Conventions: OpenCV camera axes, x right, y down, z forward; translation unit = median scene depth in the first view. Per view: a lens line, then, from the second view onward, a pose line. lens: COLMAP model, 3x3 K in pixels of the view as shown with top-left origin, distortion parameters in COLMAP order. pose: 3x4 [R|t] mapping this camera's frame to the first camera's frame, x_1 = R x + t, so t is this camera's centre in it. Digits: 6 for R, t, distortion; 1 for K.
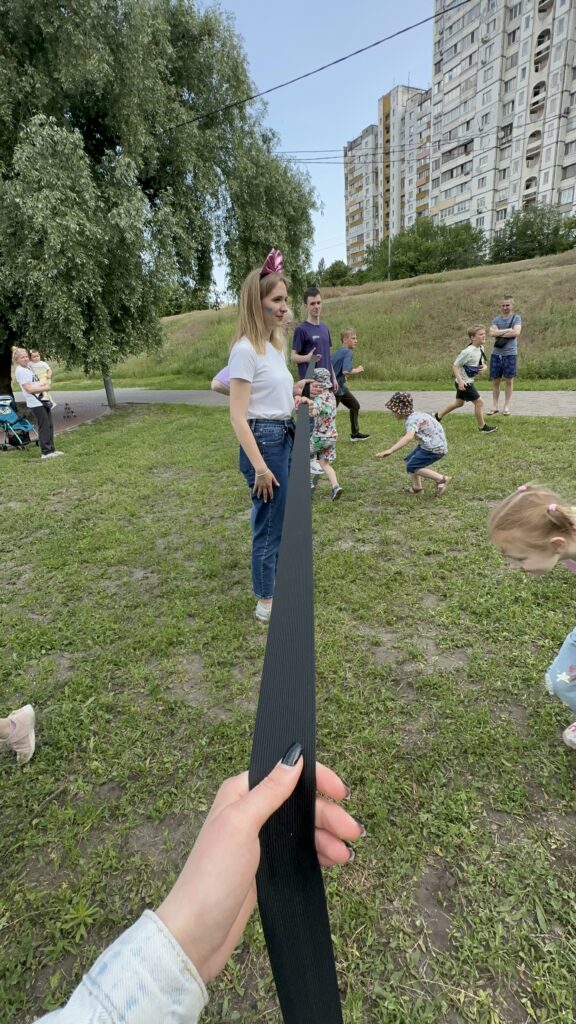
lens RADIAL K [[510.0, 0, 270.4], [0, 510.0, 508.6], [0, 0, 1]] dist [0.016673, -0.000466]
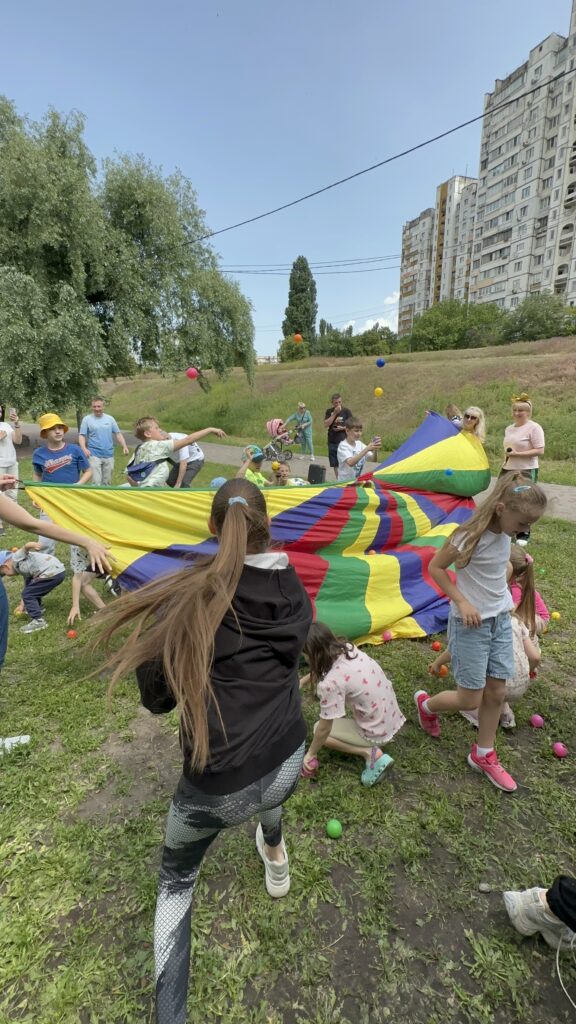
lens RADIAL K [[519.4, 0, 287.7], [0, 519.4, 515.8], [0, 0, 1]] dist [0.003391, -0.000310]
pose [[0.987002, 0.101571, -0.124544, 0.124361], [-0.110629, 0.991526, -0.068097, 0.005812], [0.116572, 0.080990, 0.989875, -0.080079]]
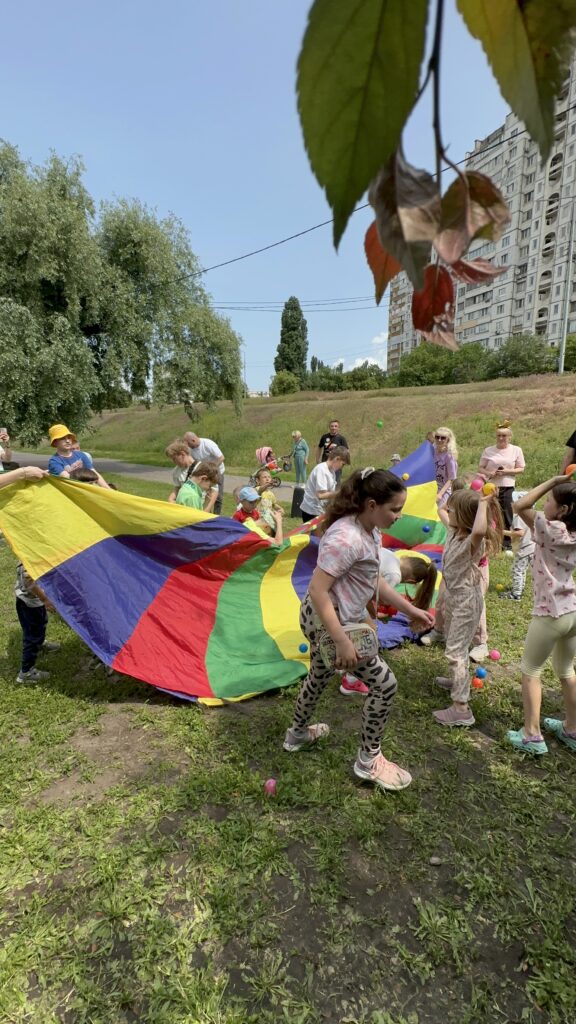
lens RADIAL K [[520.4, 0, 289.5], [0, 520.4, 510.3], [0, 0, 1]] dist [0.001869, 0.001463]
pose [[0.988670, 0.098334, -0.113411, 0.128106], [-0.114424, 0.982732, -0.145414, 0.010230], [0.097153, 0.156744, 0.982849, -0.082471]]
